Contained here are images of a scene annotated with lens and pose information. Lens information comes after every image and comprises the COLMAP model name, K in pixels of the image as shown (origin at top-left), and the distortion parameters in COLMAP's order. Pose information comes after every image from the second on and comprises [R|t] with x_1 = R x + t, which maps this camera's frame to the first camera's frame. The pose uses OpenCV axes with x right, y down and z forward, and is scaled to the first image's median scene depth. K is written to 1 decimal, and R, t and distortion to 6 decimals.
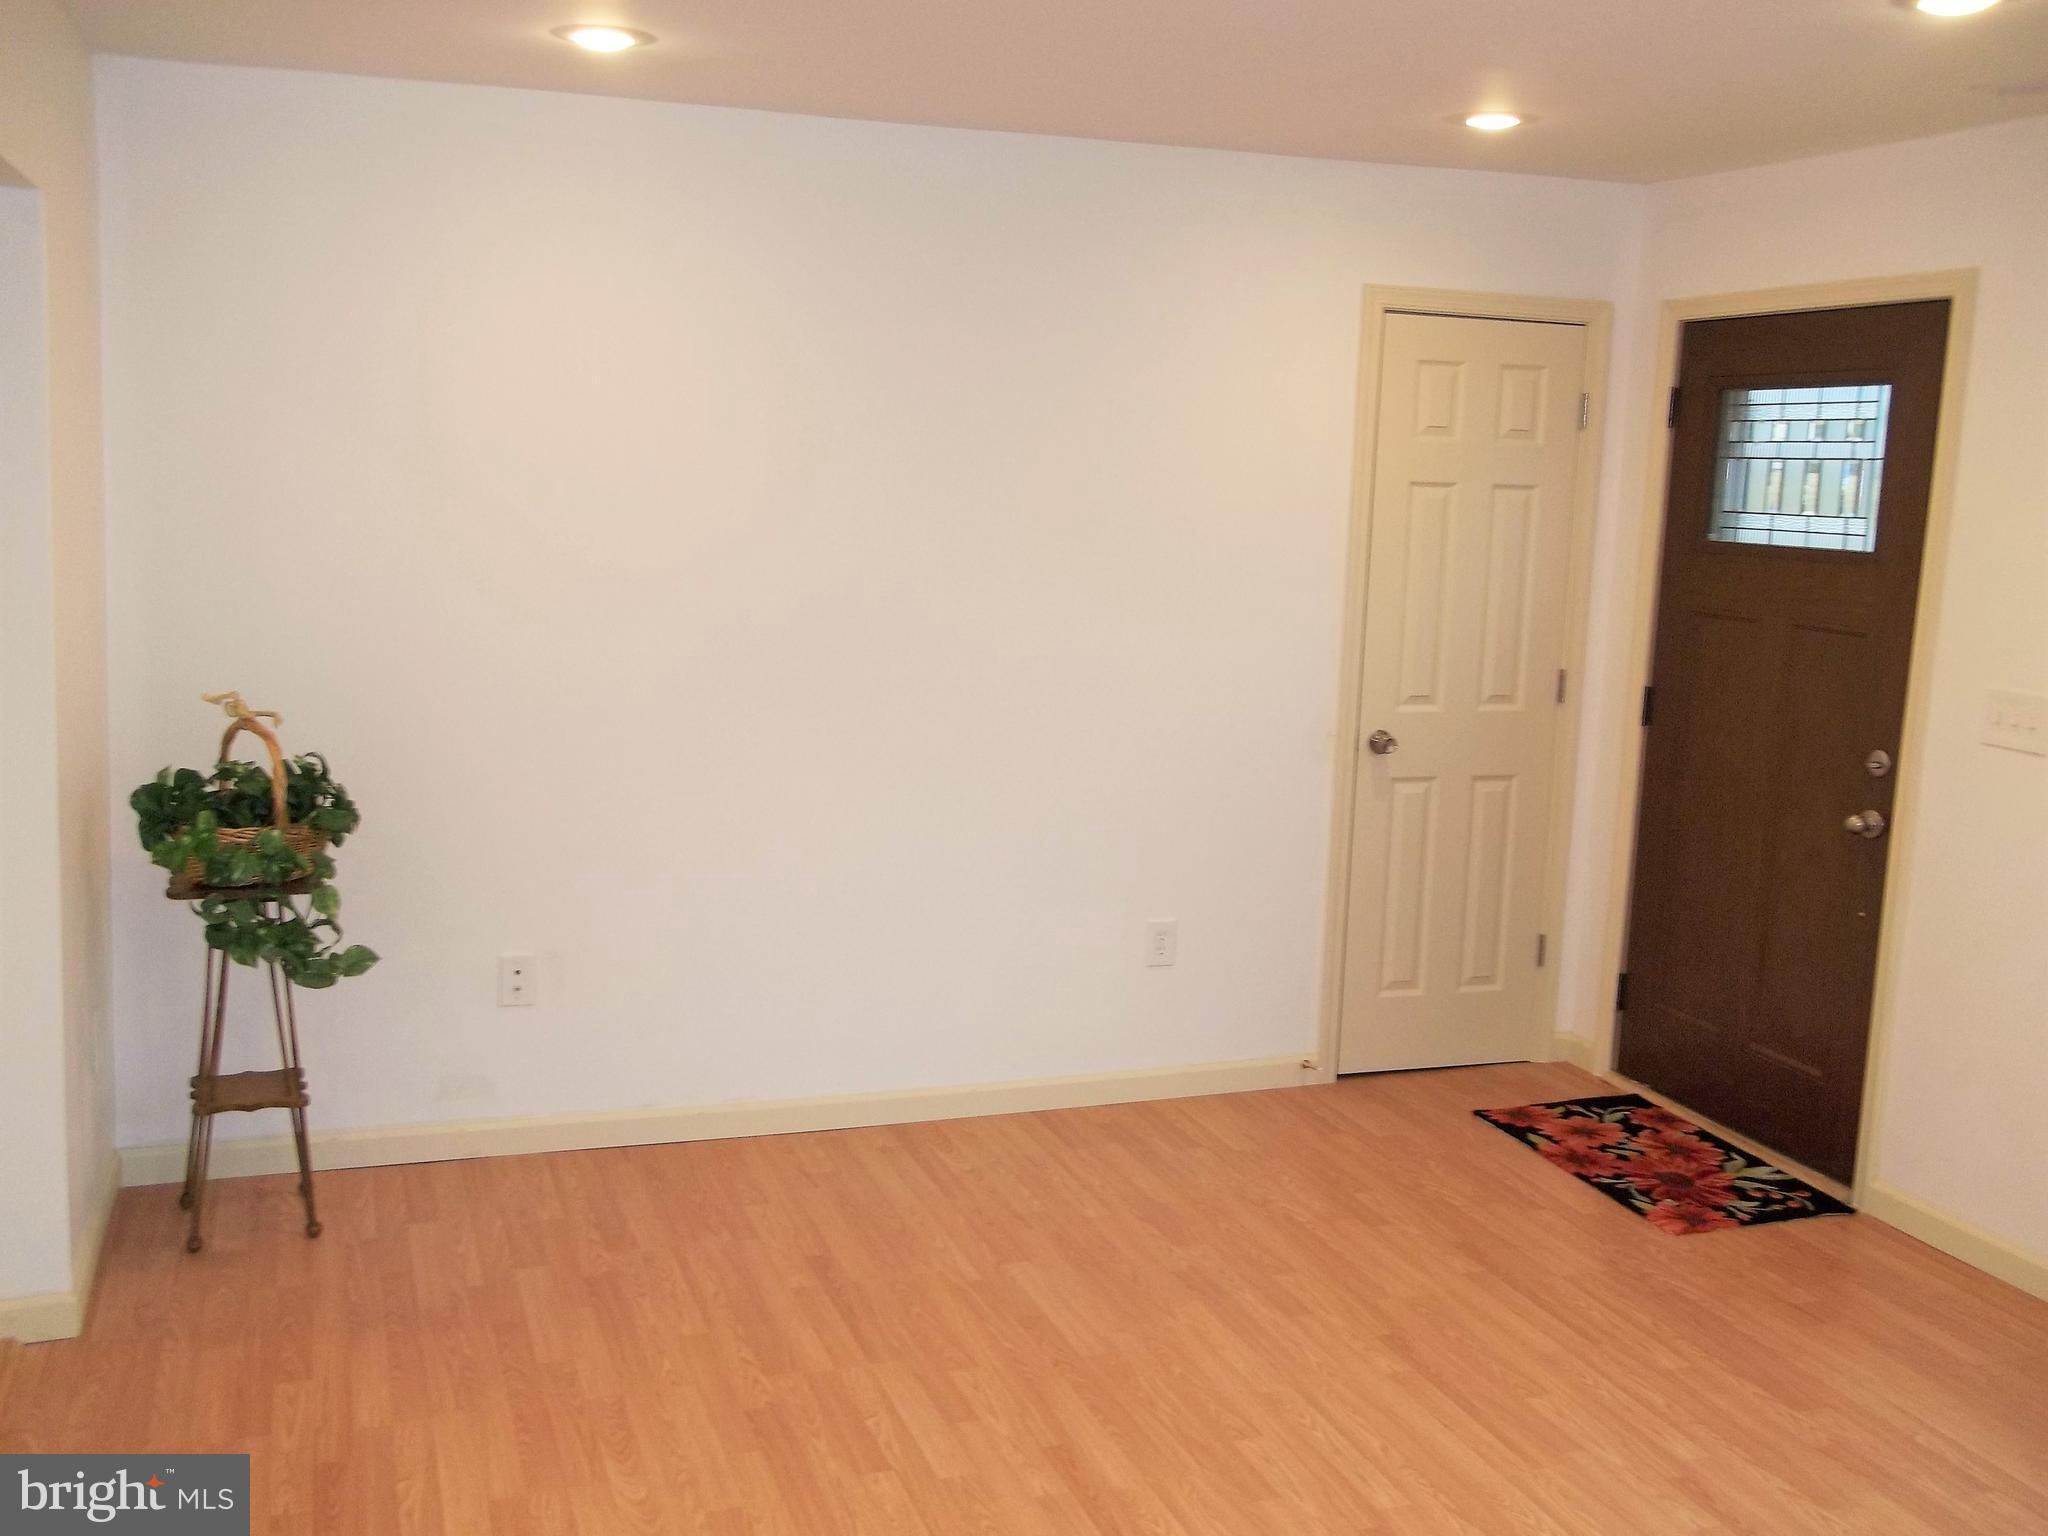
lens RADIAL K [[1946.6, 0, 1039.6], [0, 1946.6, 762.3], [0, 0, 1]] dist [-0.002821, 0.006242]
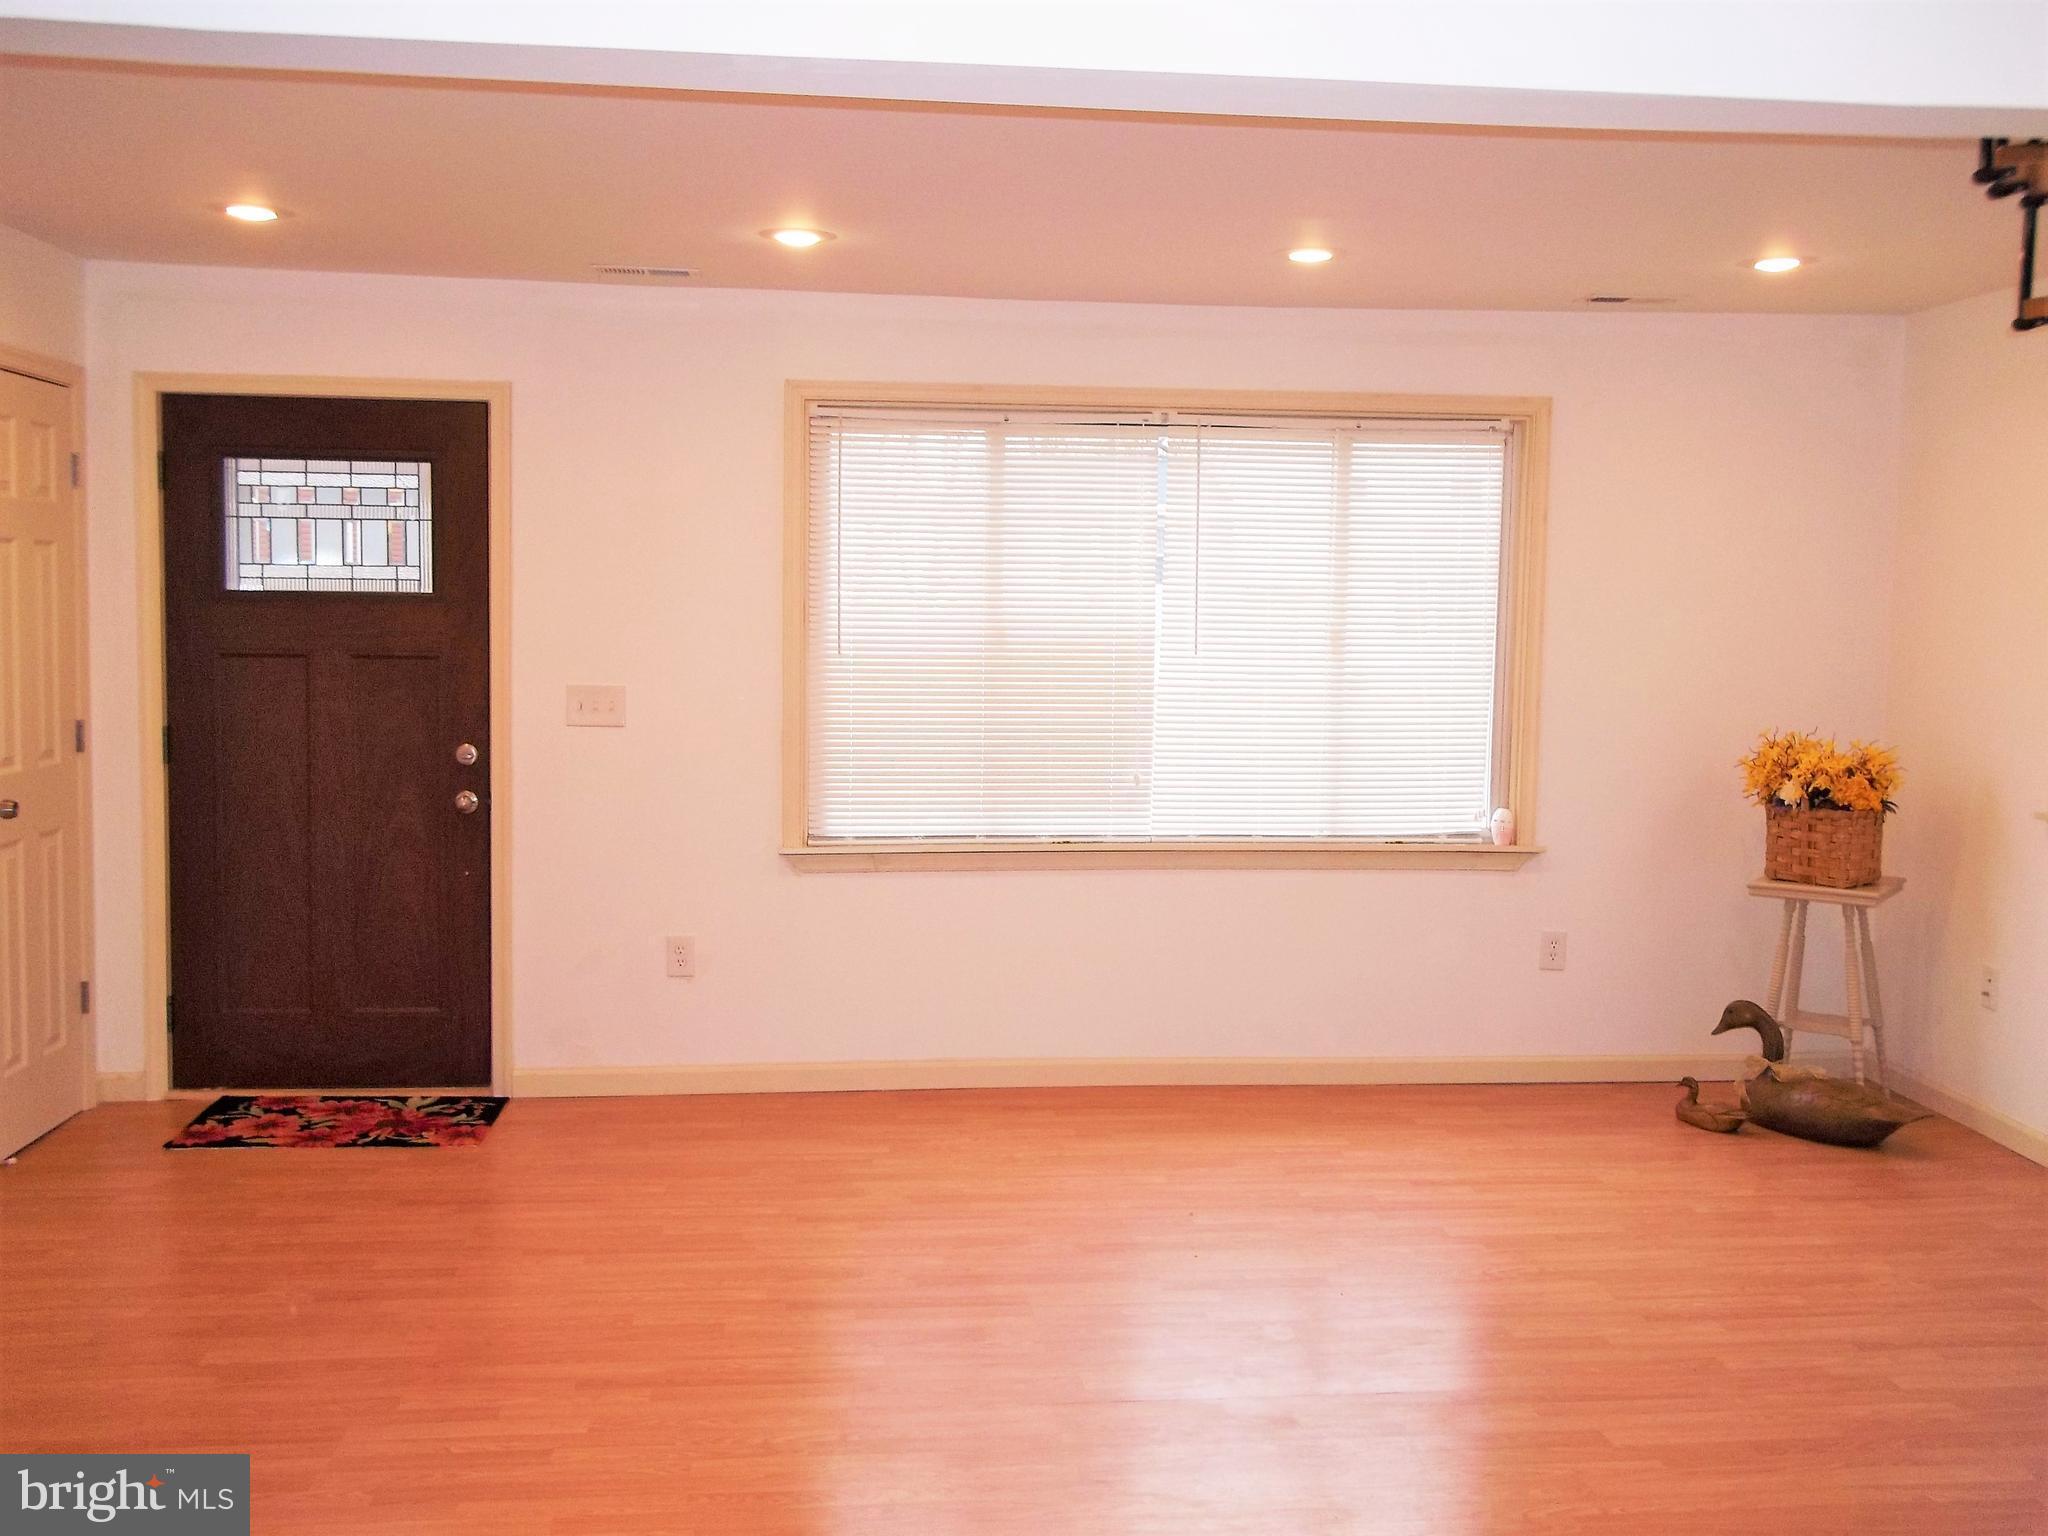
lens RADIAL K [[1946.6, 0, 1039.6], [0, 1946.6, 762.3], [0, 0, 1]] dist [-0.002821, 0.006242]
pose [[0.243511, -0.108705, 0.963787, -0.689036], [0.139250, 0.987323, 0.076177, -0.038089], [-0.959850, 0.115657, 0.255561, 0.290147]]
